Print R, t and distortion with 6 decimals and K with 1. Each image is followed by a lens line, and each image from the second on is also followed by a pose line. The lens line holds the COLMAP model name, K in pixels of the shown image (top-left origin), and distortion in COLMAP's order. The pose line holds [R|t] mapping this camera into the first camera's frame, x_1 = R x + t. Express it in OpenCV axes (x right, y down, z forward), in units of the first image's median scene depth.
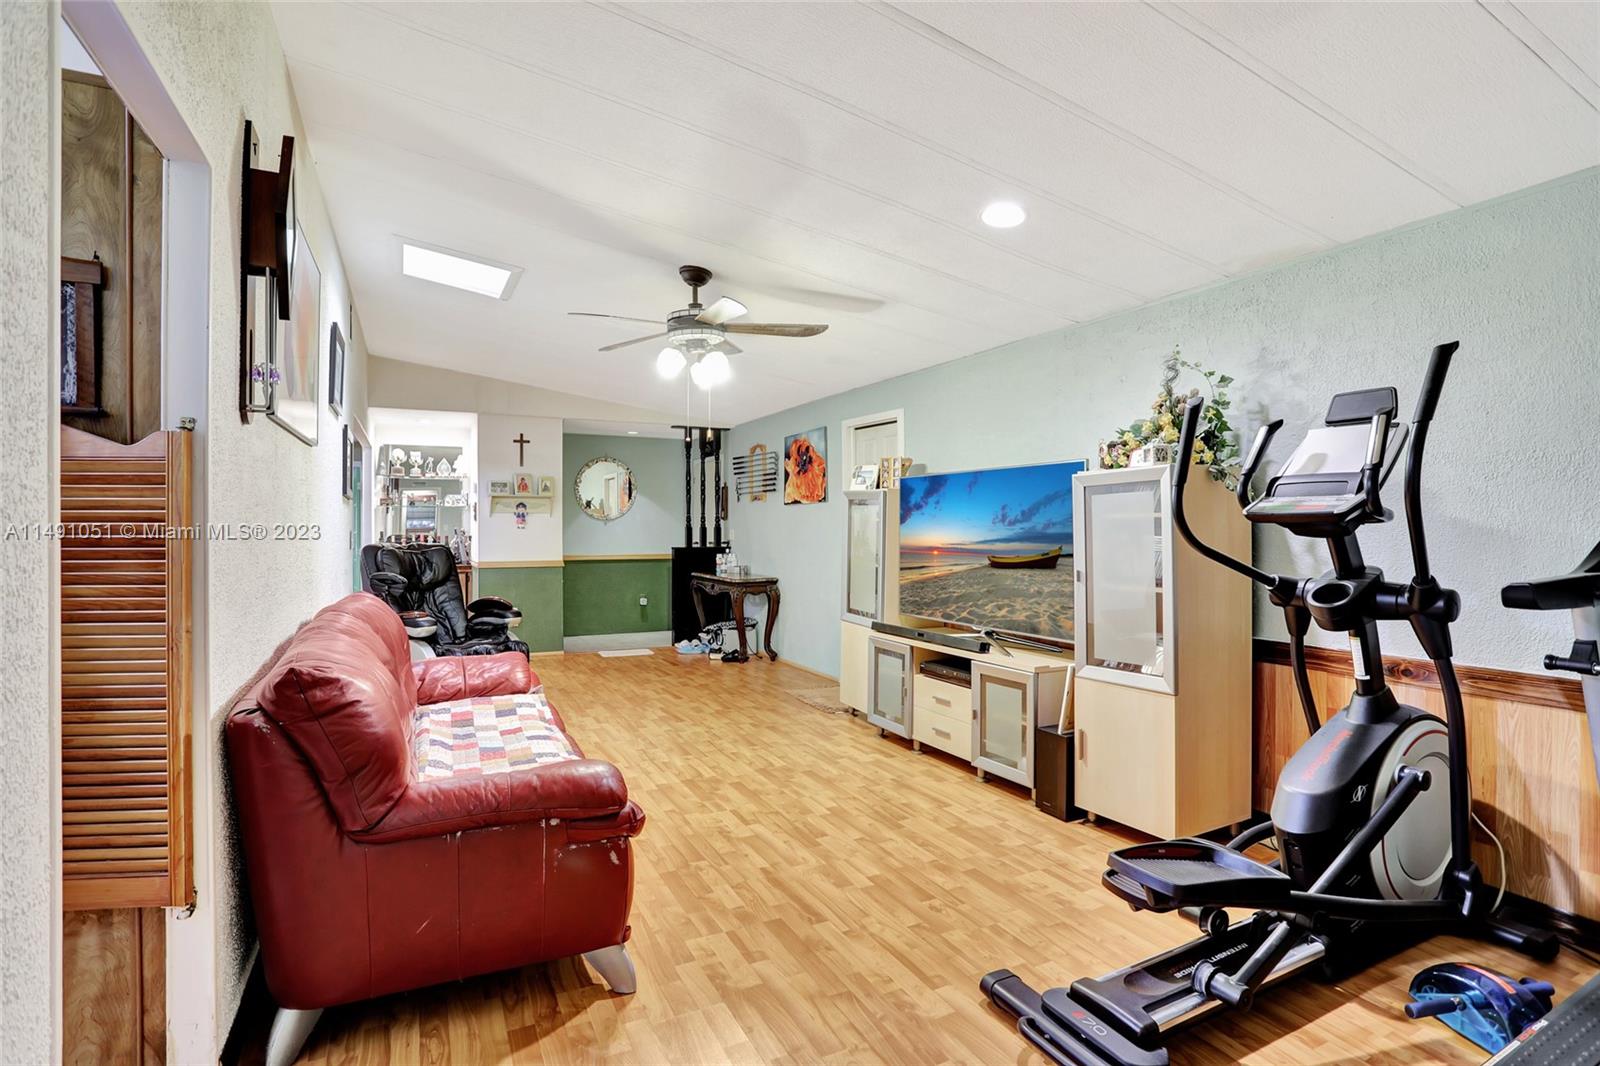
lens RADIAL K [[779.0, 0, 794.5], [0, 779.0, 530.8], [0, 0, 1]] dist [-0.055273, 0.025419]
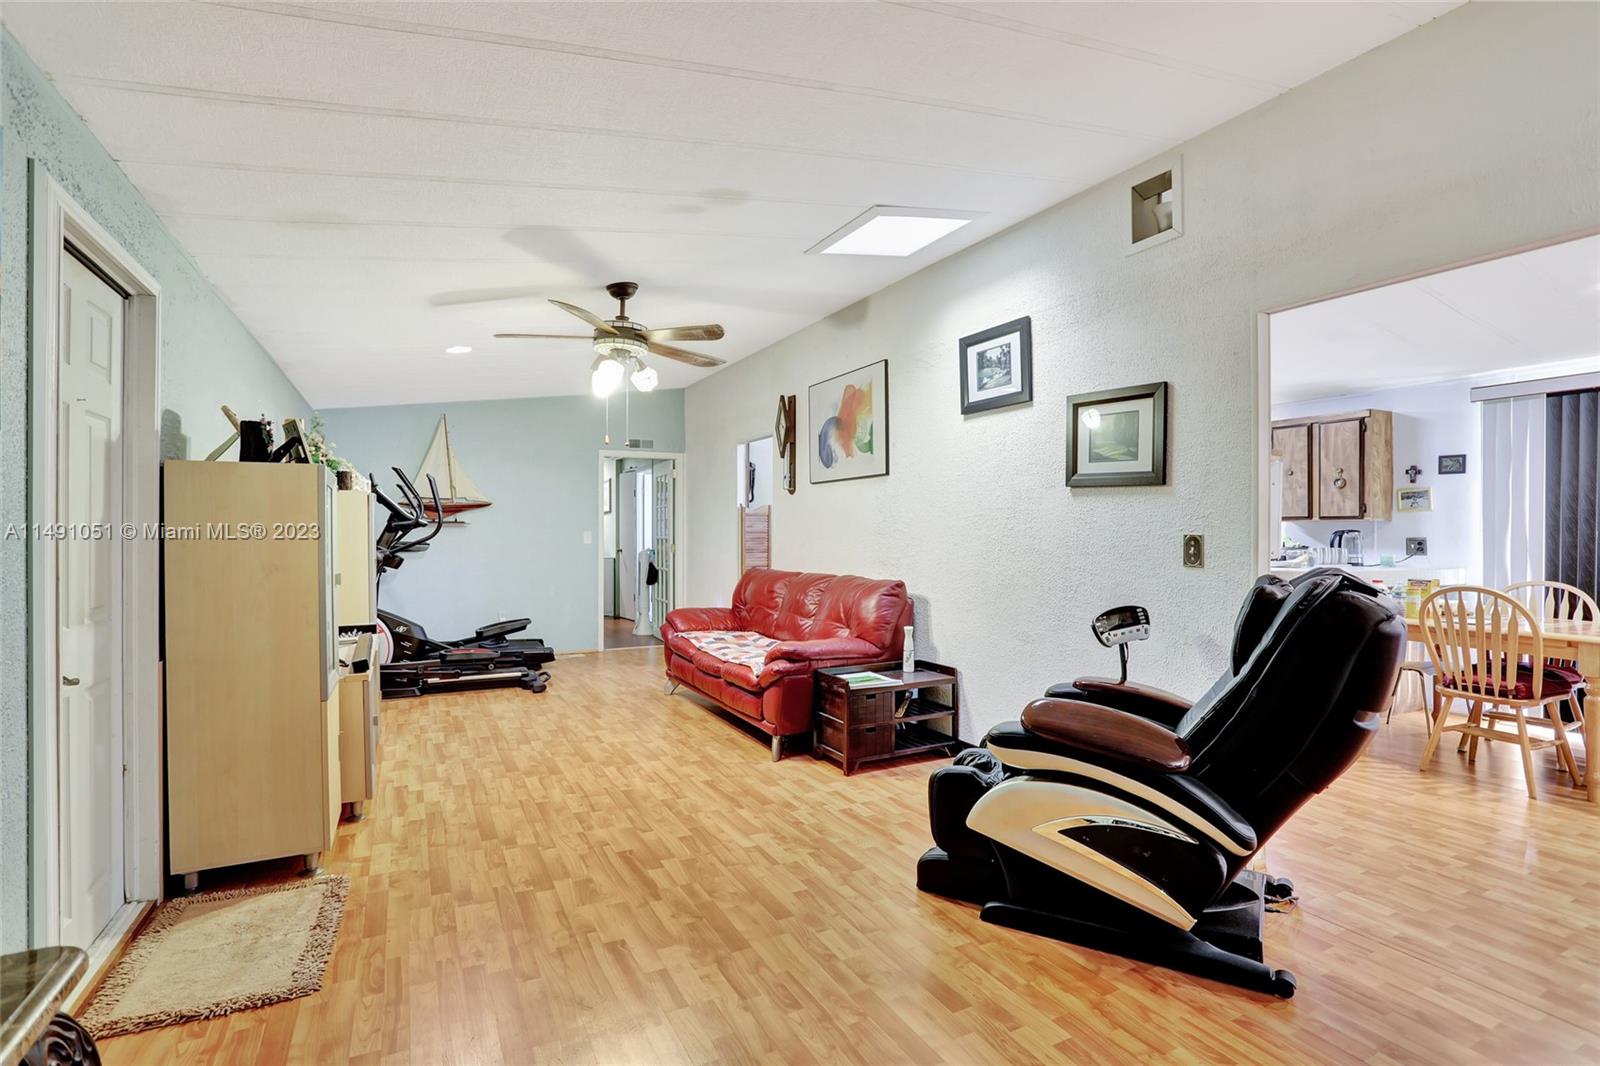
lens RADIAL K [[779.0, 0, 794.5], [0, 779.0, 530.8], [0, 0, 1]] dist [-0.055273, 0.025419]
pose [[-0.999943, 0.001252, -0.010611, -0.334719], [0.001211, 0.999992, 0.003894, -0.007961], [0.010616, 0.003880, -0.999936, 1.963314]]
